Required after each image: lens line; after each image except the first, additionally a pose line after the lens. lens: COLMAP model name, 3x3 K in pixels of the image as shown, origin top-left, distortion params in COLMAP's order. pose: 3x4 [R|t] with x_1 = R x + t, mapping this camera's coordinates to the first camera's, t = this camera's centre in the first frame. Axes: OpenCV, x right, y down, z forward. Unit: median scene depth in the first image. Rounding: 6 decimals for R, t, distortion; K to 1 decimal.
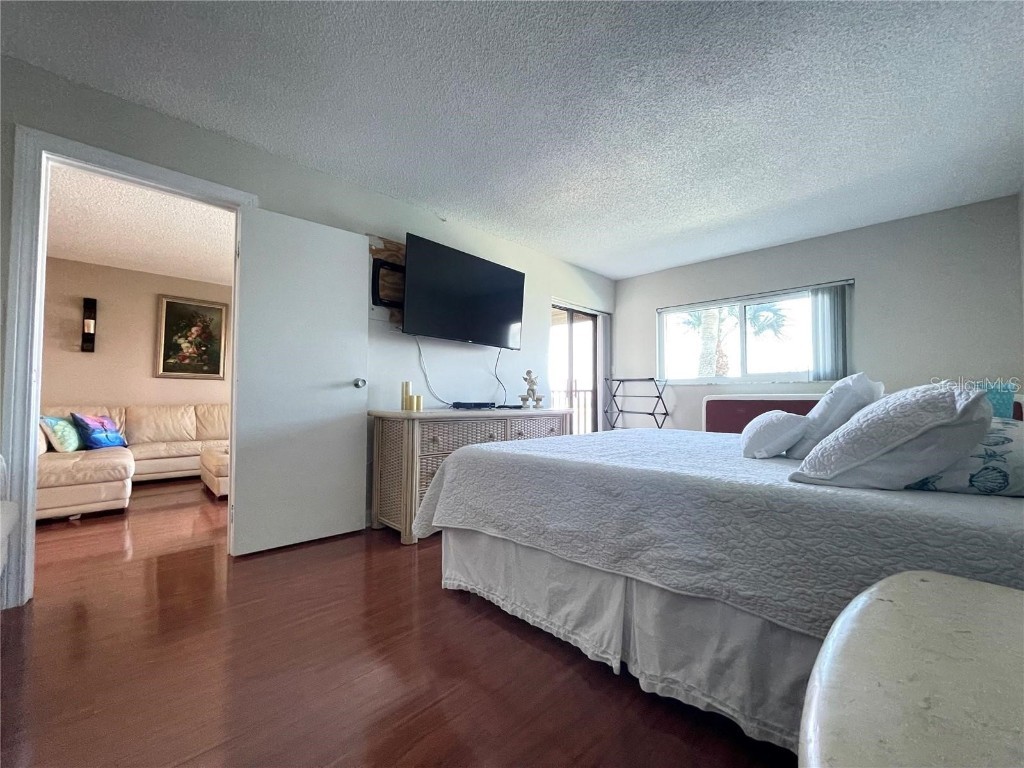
lens RADIAL K [[412.7, 0, 507.3], [0, 412.7, 383.5], [0, 0, 1]] dist [-0.001552, 0.000783]
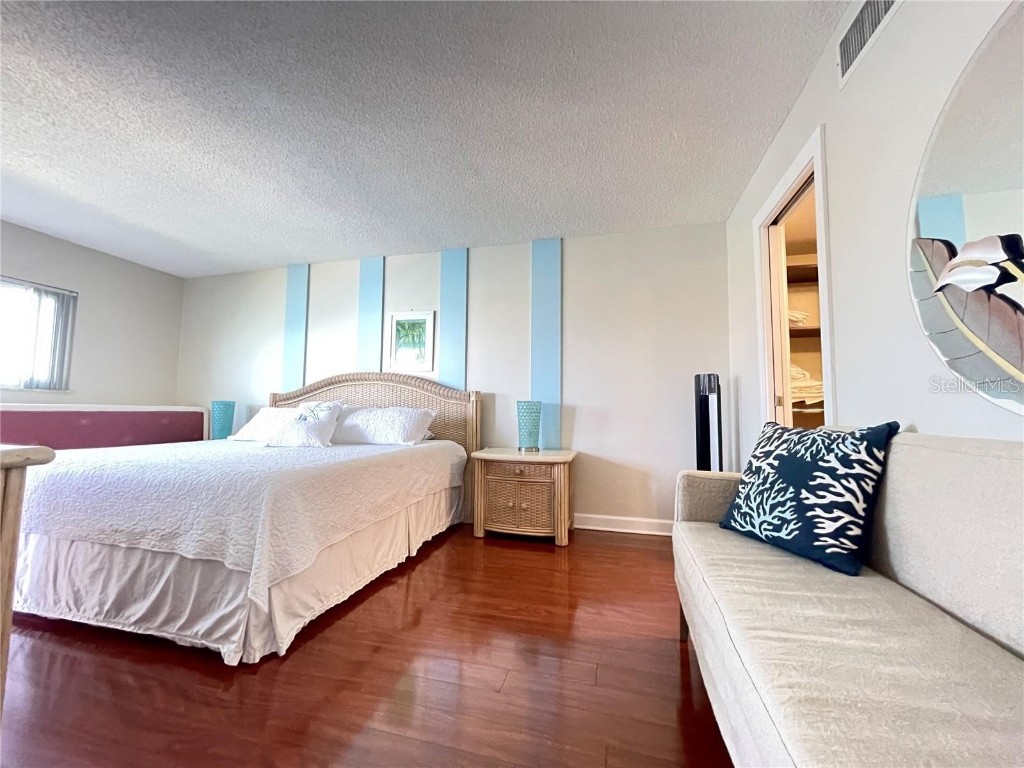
lens RADIAL K [[412.7, 0, 507.3], [0, 412.7, 383.5], [0, 0, 1]] dist [-0.001552, 0.000783]
pose [[-0.509278, 0.056031, 0.858776, -0.406018], [-0.039830, 0.995274, -0.088558, 0.014274], [-0.859680, -0.079306, -0.504640, 0.406248]]
